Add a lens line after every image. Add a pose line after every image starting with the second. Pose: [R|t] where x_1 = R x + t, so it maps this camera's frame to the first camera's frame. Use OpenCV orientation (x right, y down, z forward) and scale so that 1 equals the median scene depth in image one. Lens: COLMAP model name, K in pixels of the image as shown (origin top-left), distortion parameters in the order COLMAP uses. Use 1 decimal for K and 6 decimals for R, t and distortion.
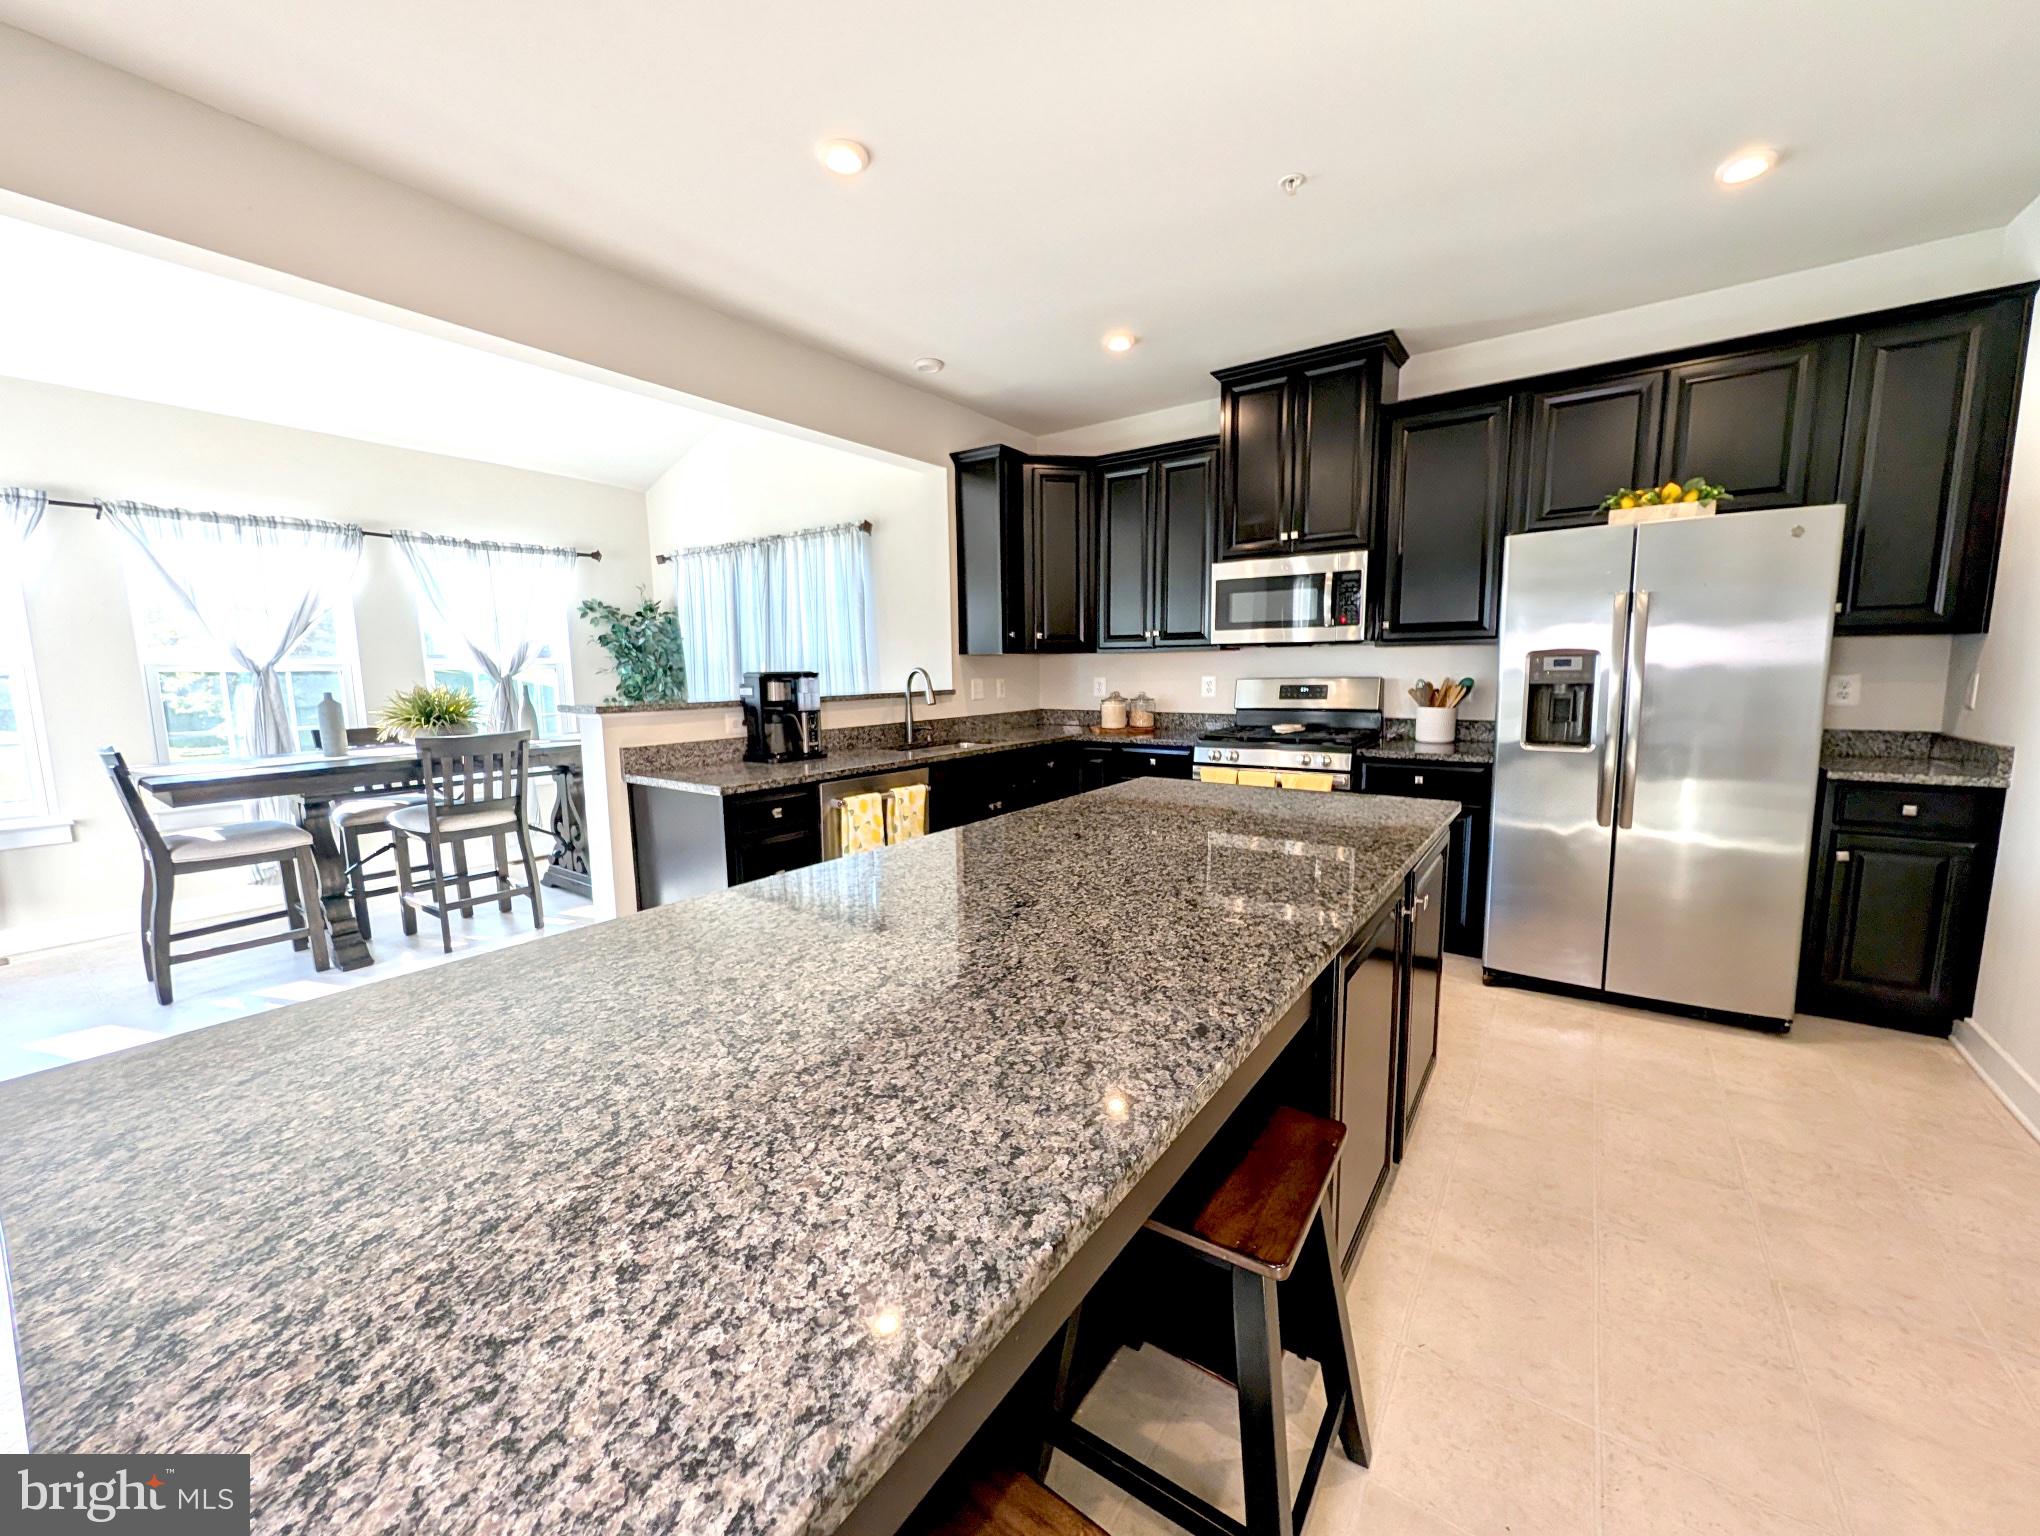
lens RADIAL K [[791.6, 0, 1020.0], [0, 791.6, 768.0], [0, 0, 1]] dist [-0.000450, -0.000170]
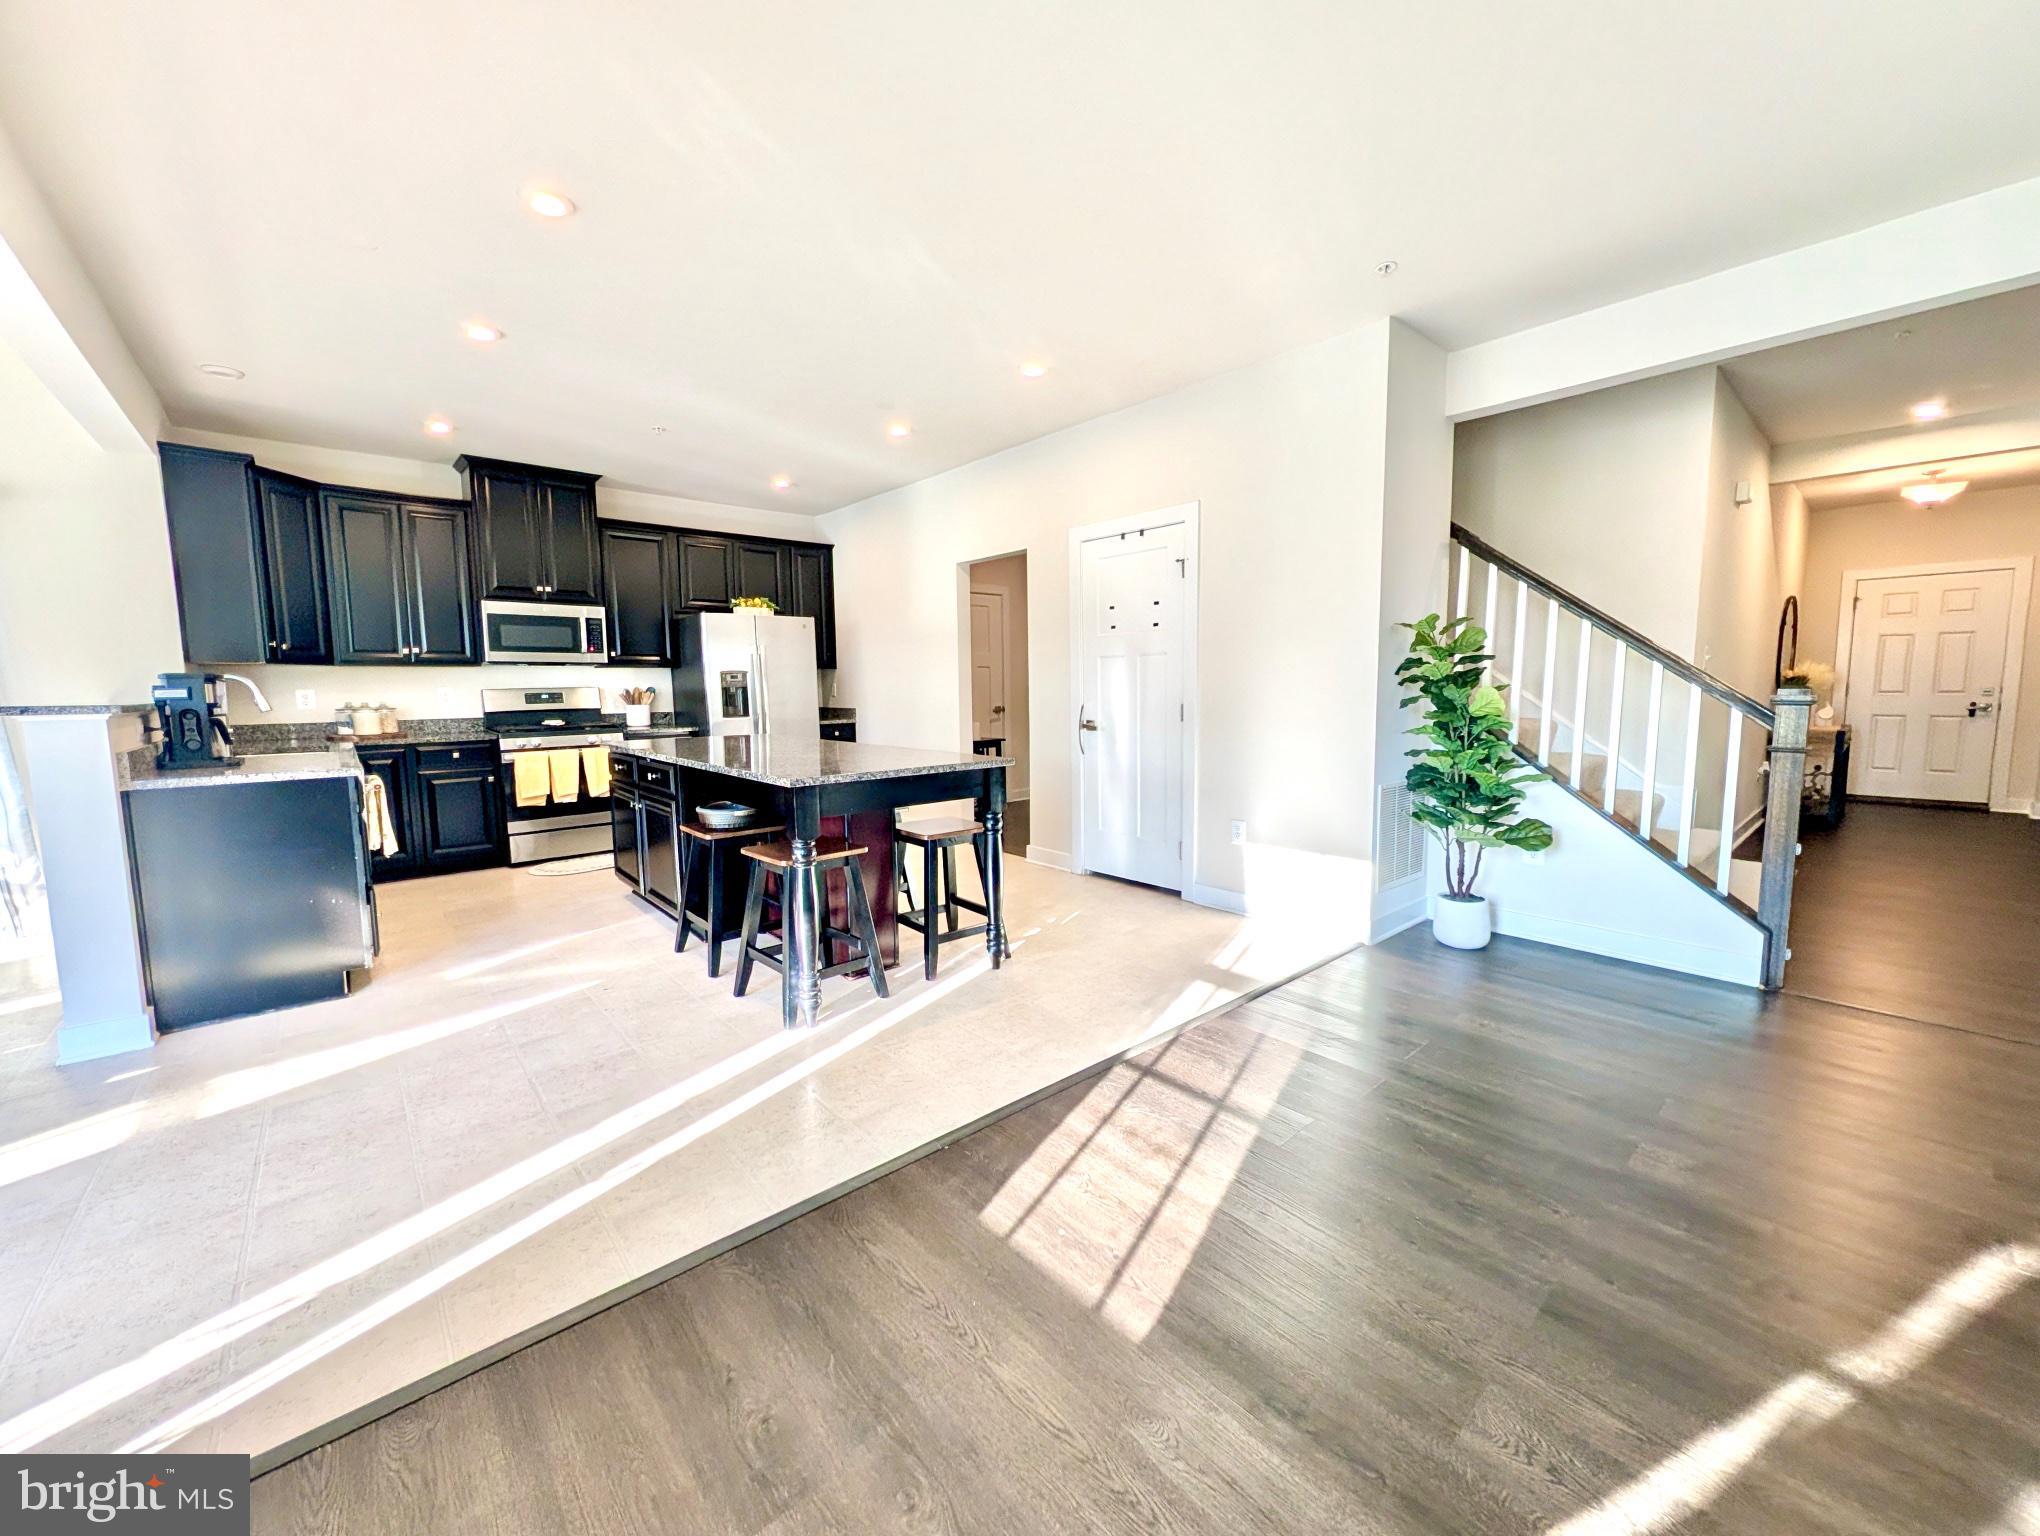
lens RADIAL K [[791.6, 0, 1020.0], [0, 791.6, 768.0], [0, 0, 1]] dist [-0.000450, -0.000170]
pose [[0.254385, -0.091631, 0.962752, -0.806475], [0.130072, 0.989698, 0.059827, 0.053283], [-0.958316, 0.110008, 0.263682, -0.169129]]
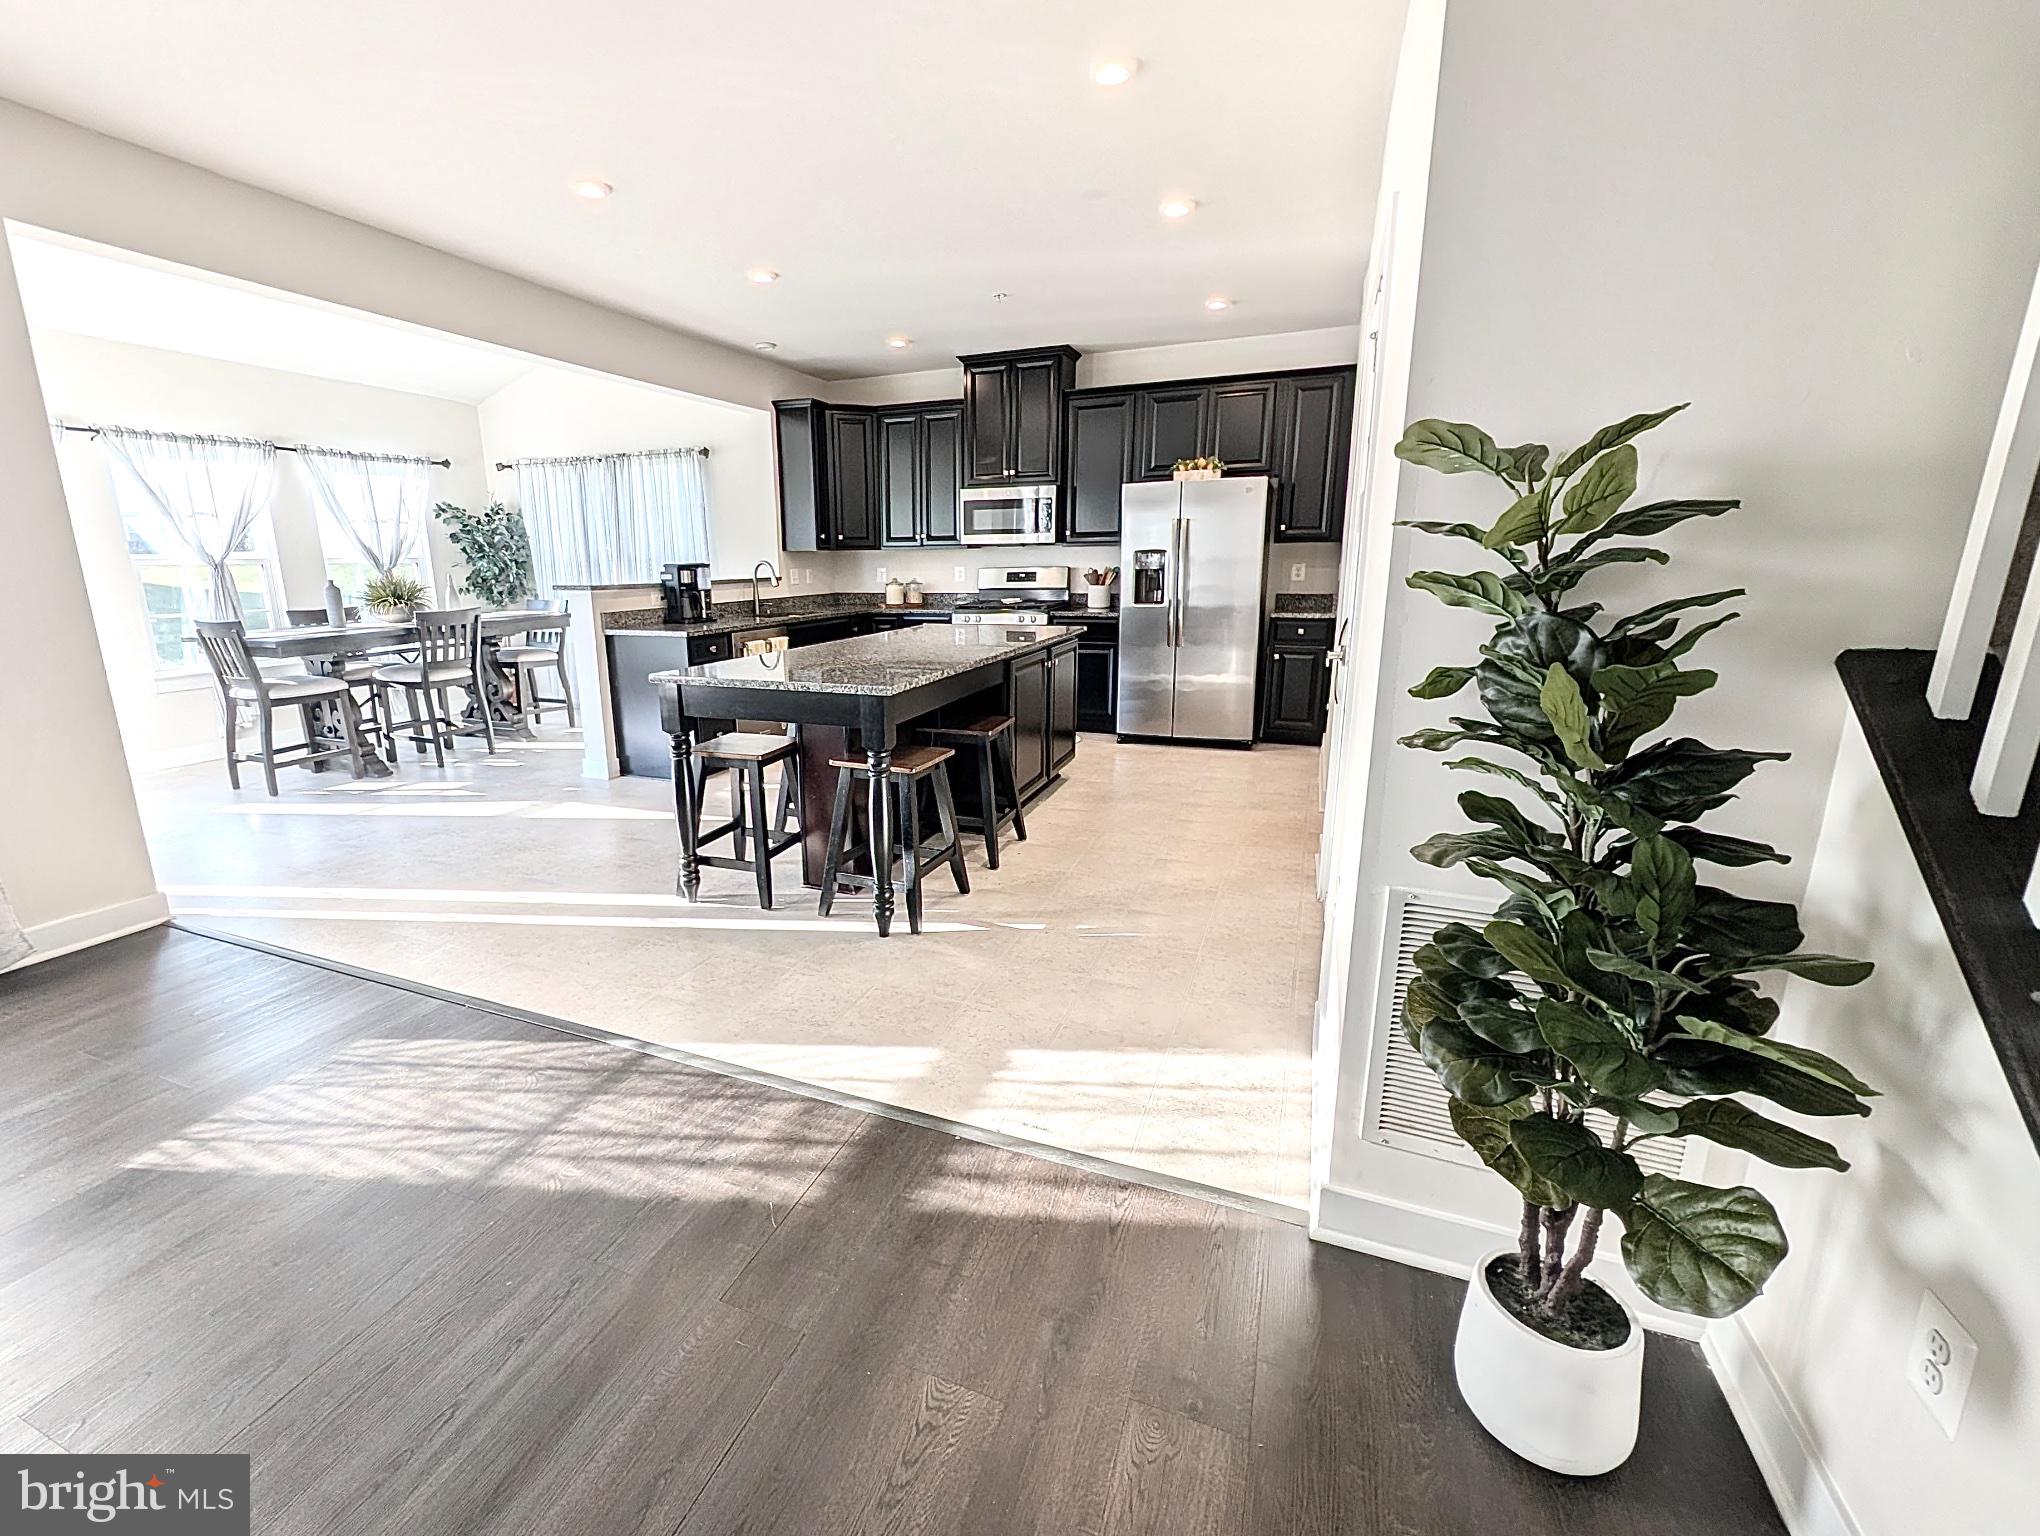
lens RADIAL K [[867.3, 0, 931.0], [0, 867.3, 767.8], [0, 0, 1]] dist [0.000272, 0.000384]
pose [[0.978375, -0.049728, 0.200772, -0.161881], [0.027916, 0.993535, 0.110044, 0.079545], [-0.204946, -0.102060, 0.973438, -0.615479]]
